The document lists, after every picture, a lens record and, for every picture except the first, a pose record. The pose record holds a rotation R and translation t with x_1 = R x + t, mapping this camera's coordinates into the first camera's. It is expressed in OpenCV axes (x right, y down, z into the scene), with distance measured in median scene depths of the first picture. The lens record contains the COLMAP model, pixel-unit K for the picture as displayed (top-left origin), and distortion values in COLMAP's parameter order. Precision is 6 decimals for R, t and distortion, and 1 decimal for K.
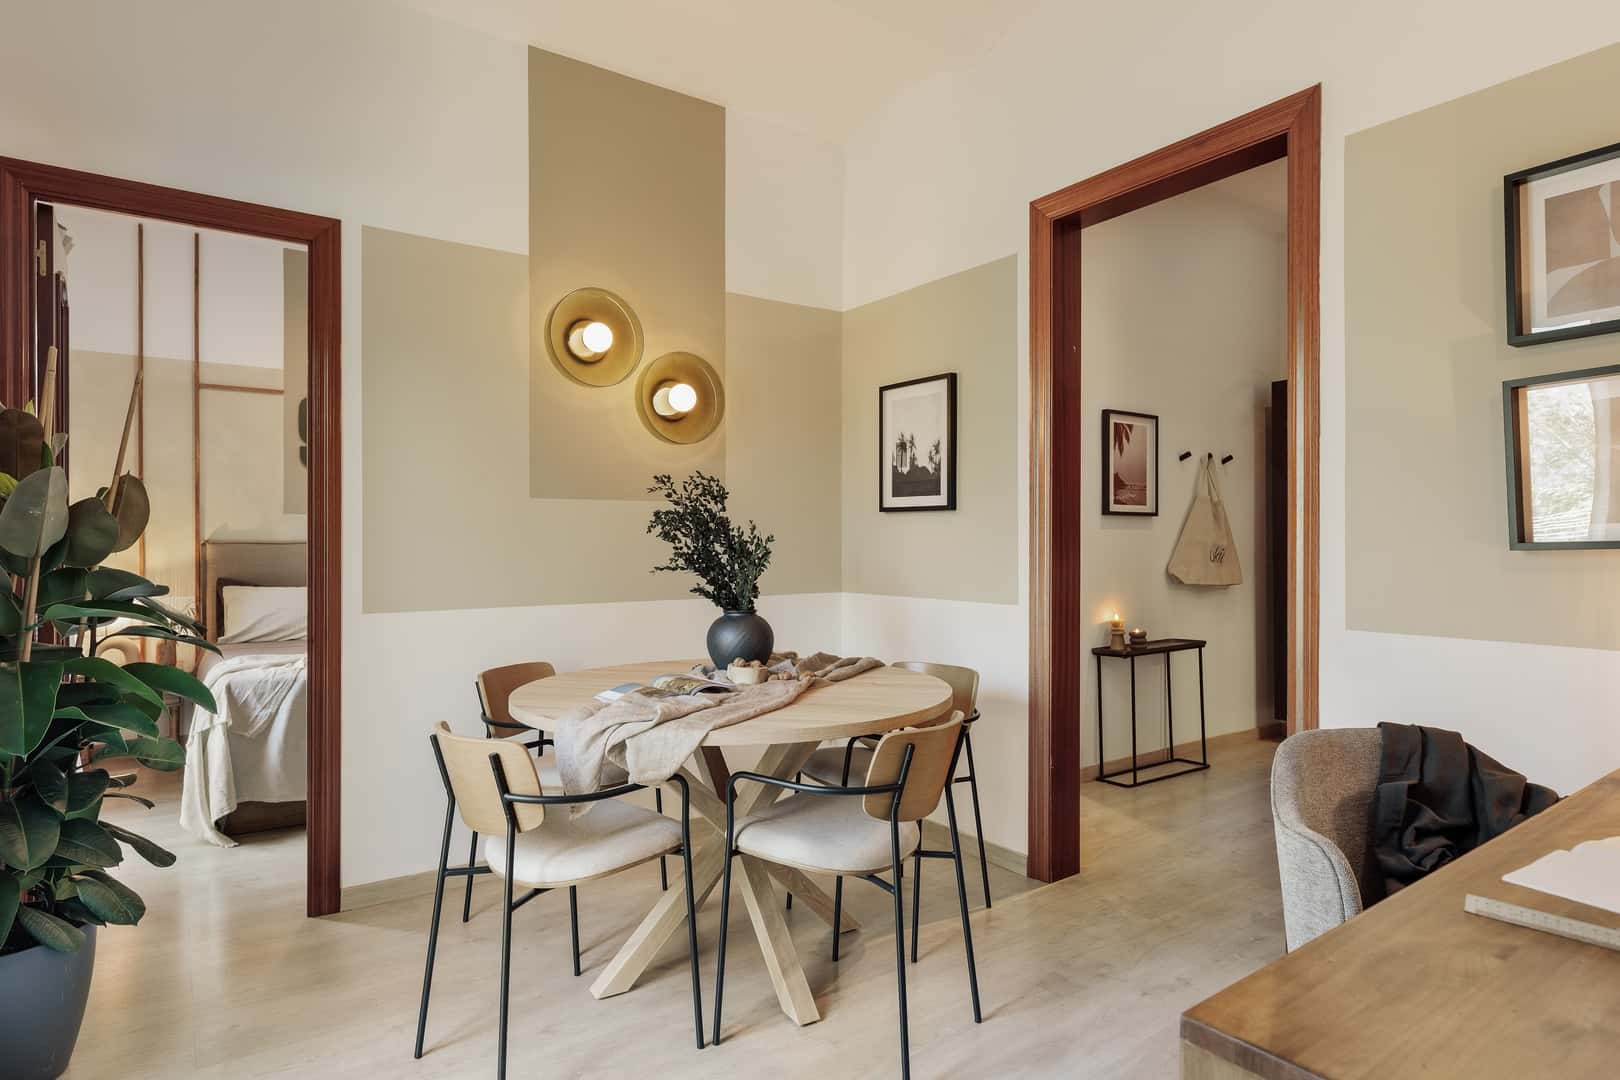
lens RADIAL K [[869.7, 0, 810.0], [0, 869.7, 540.0], [0, 0, 1]] dist [0.002266, 0.010309]
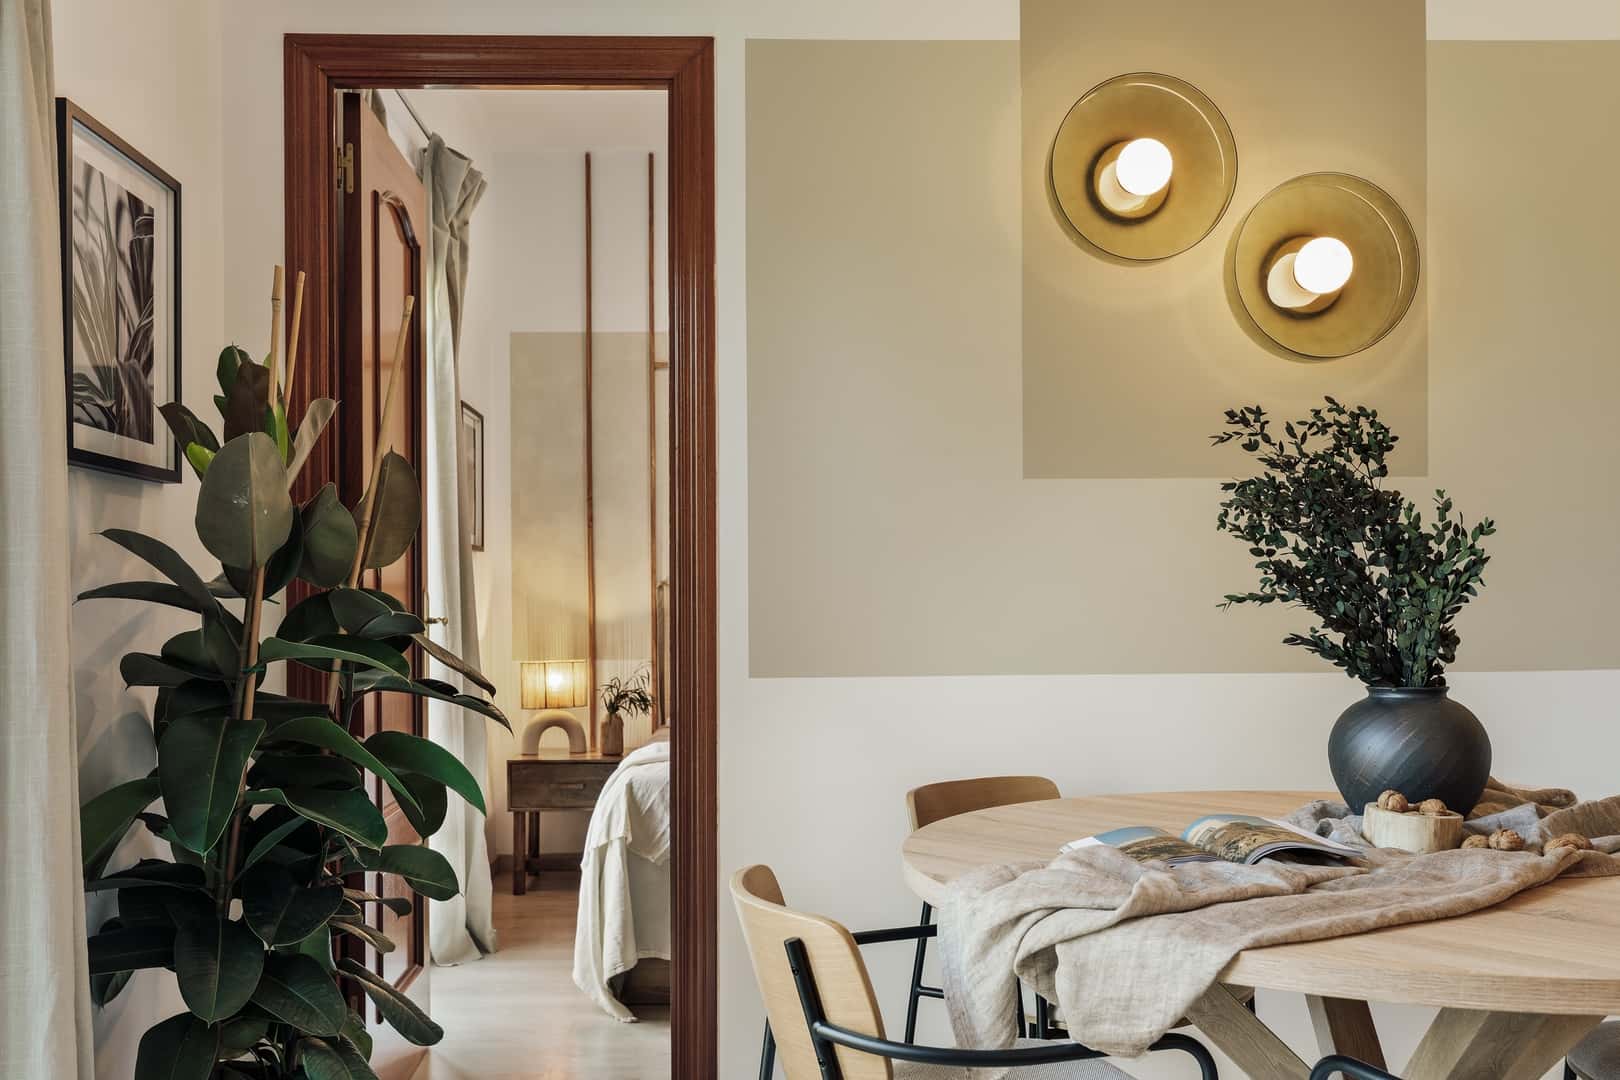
lens RADIAL K [[1382.9, 0, 807.2], [0, 1382.9, 605.8], [0, 0, 1]] dist [0.009863, -0.001501]
pose [[0.832878, -0.005835, -0.553426, 0.056912], [0.008221, 0.999965, 0.001830, 0.033971], [0.553396, -0.006073, 0.832896, 0.223574]]
